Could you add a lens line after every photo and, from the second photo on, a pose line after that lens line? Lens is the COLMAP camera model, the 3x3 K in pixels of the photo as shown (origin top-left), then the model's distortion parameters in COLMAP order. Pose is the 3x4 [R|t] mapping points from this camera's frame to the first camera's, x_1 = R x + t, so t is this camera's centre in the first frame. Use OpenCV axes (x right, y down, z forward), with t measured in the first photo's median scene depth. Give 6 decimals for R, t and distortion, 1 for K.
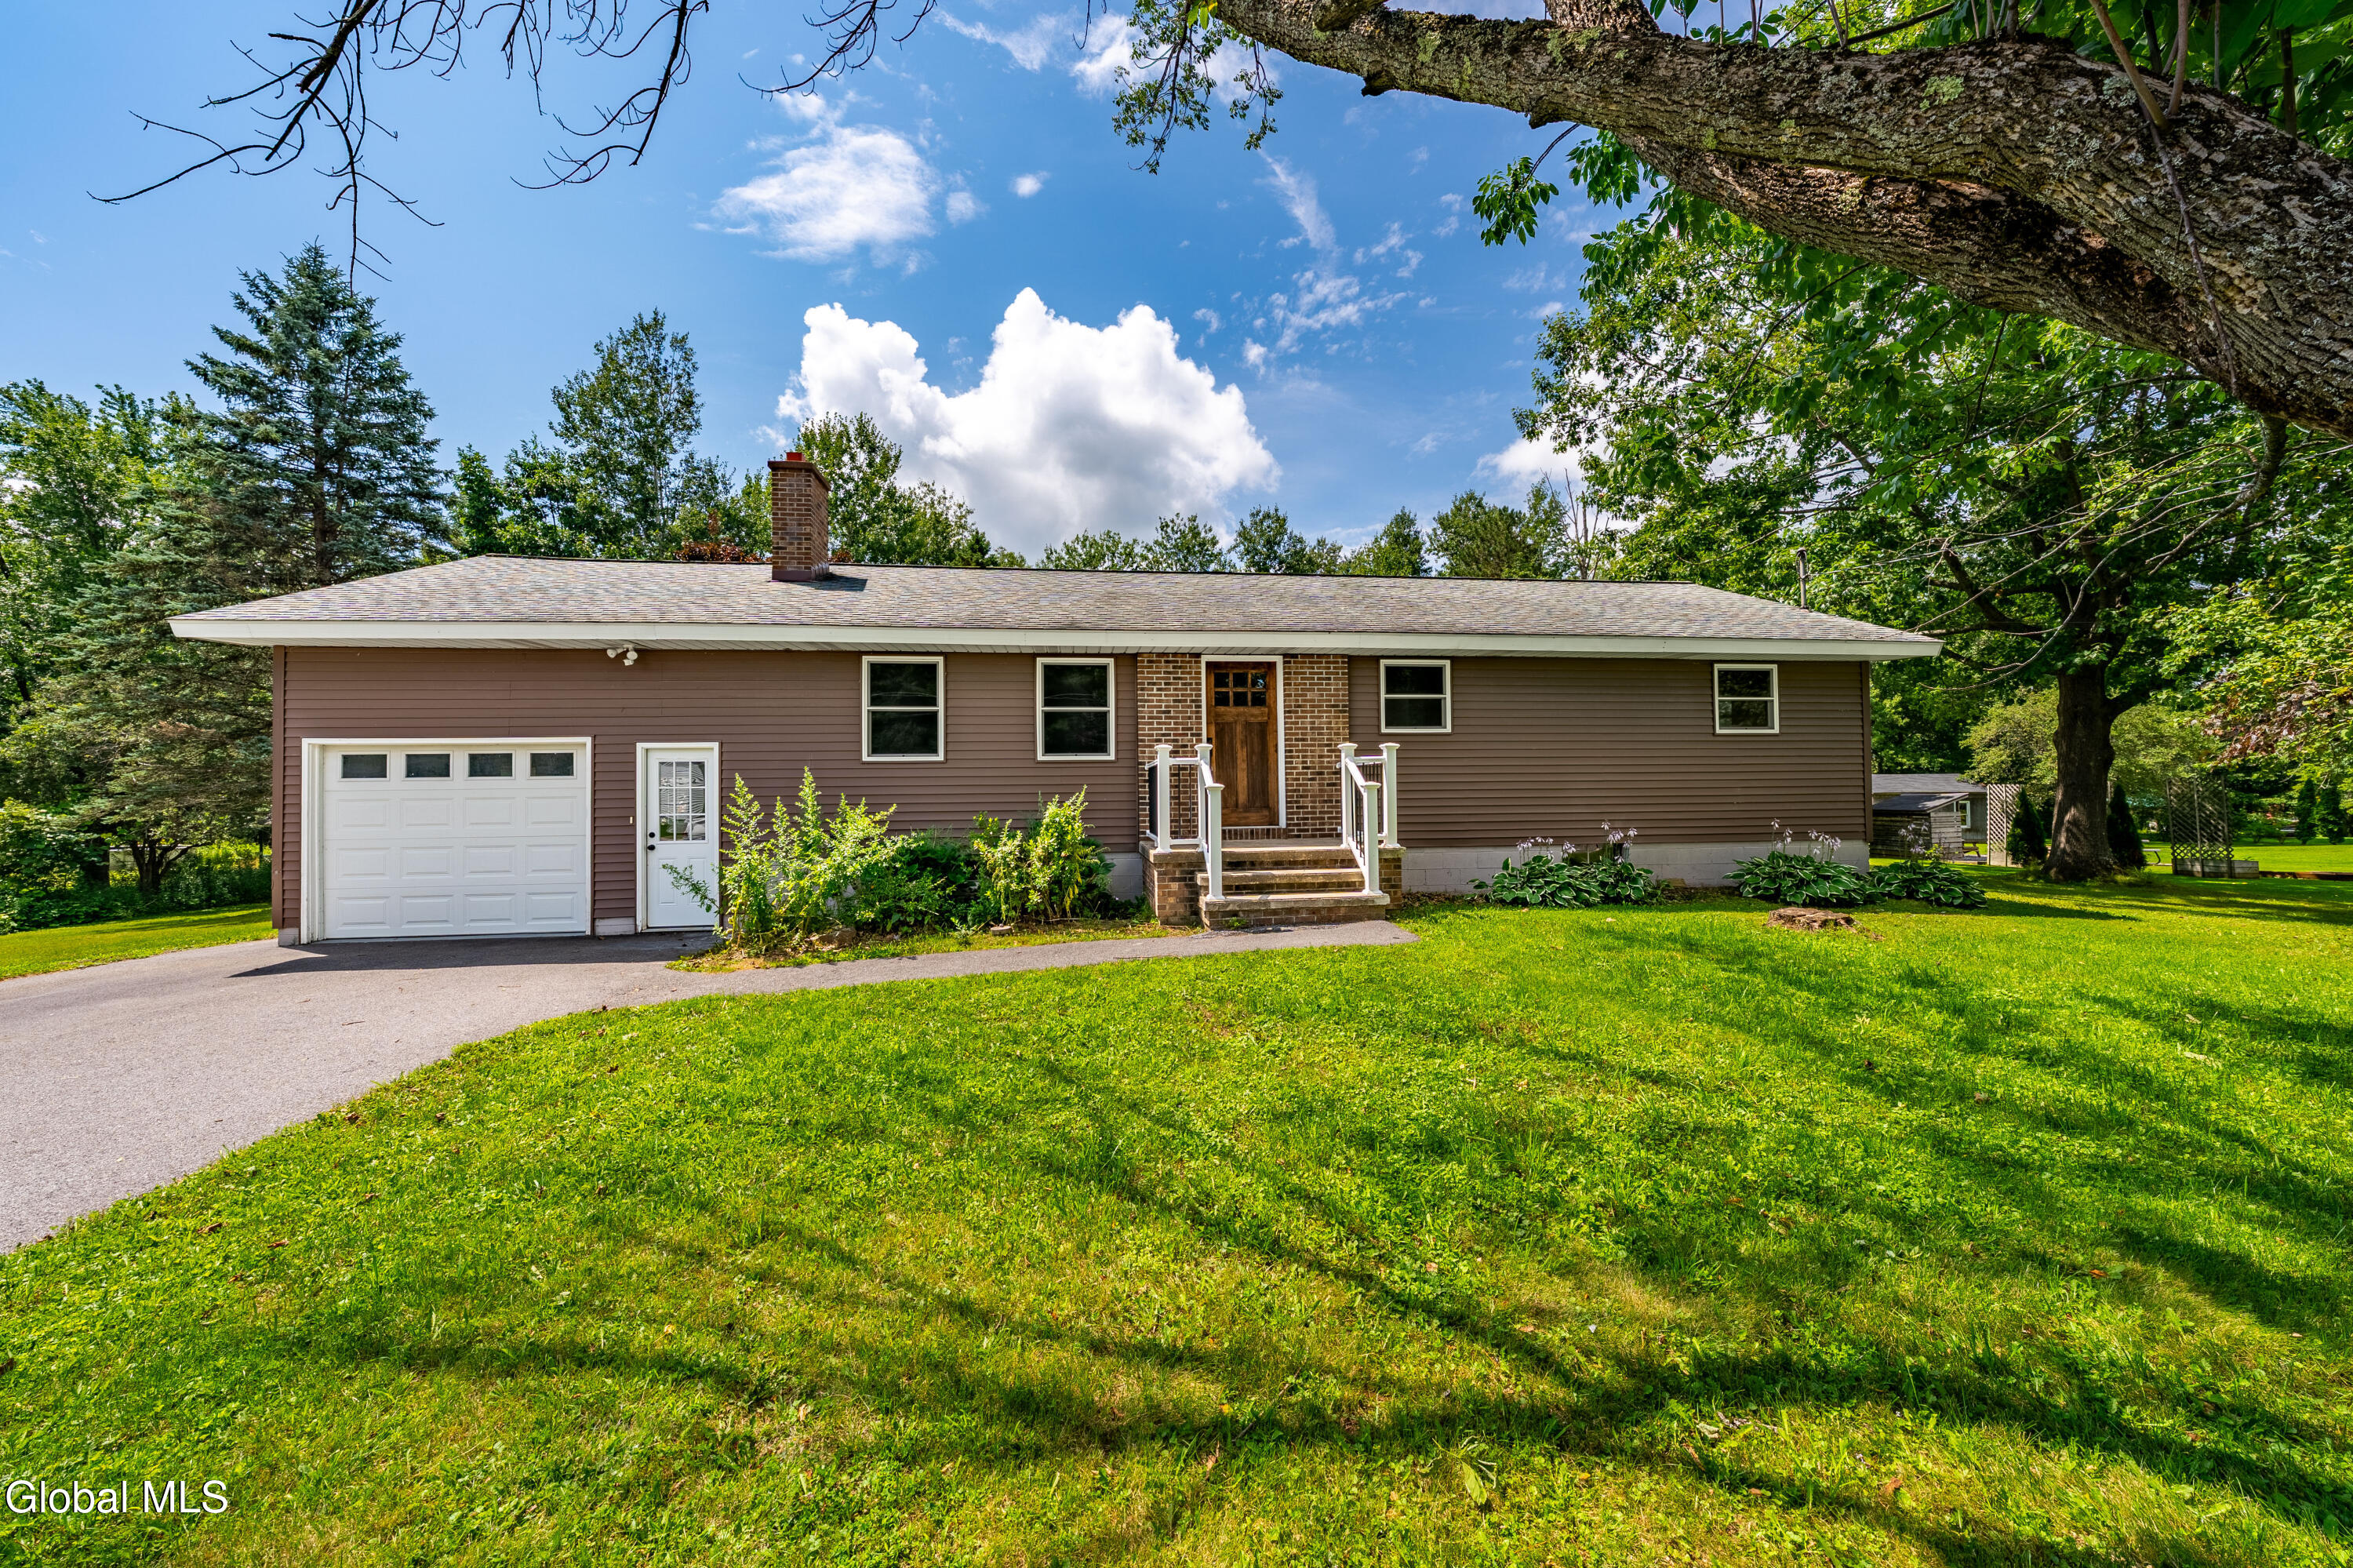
lens RADIAL K [[882.7, 0, 1142.0], [0, 882.7, 780.2], [0, 0, 1]] dist [-0.003488, -0.000085]
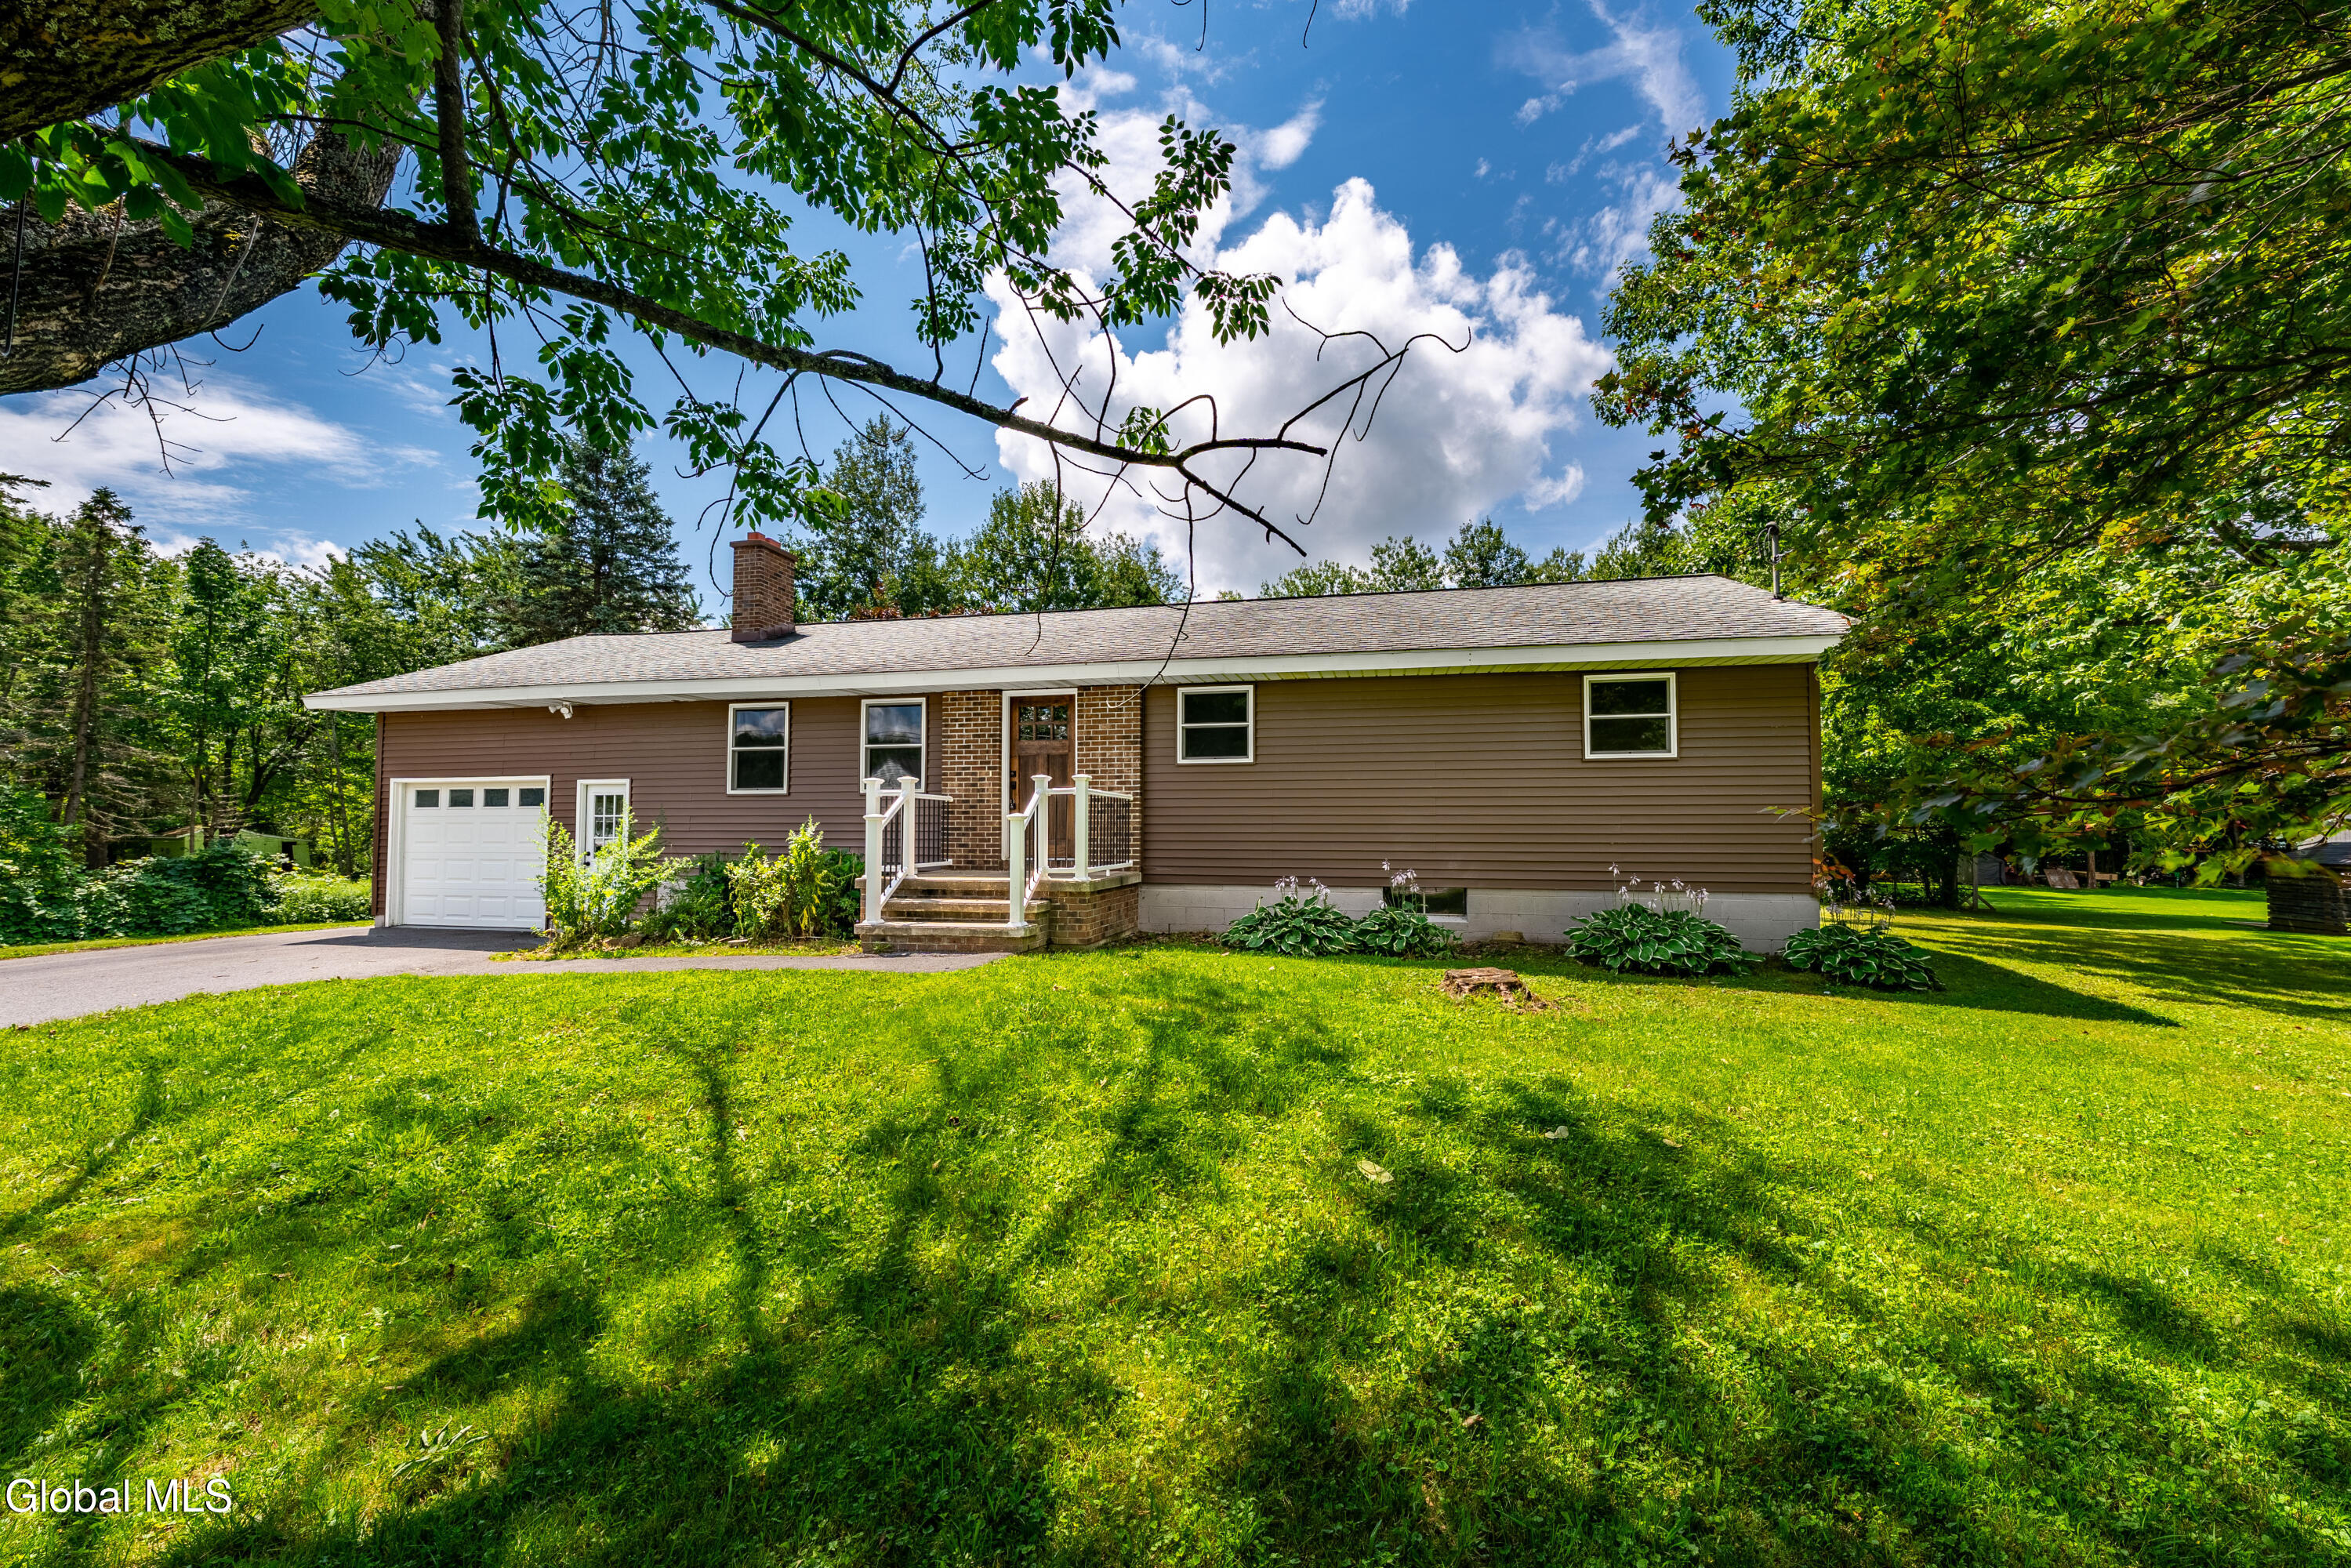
lens RADIAL K [[881.9, 0, 1161.7], [0, 881.9, 763.2], [0, 0, 1]] dist [-0.003488, -0.000085]
pose [[0.942892, -0.013721, -0.332815, 0.620278], [-0.004218, 0.998579, -0.053118, -0.002544], [0.333071, 0.051488, 0.941495, 0.088081]]
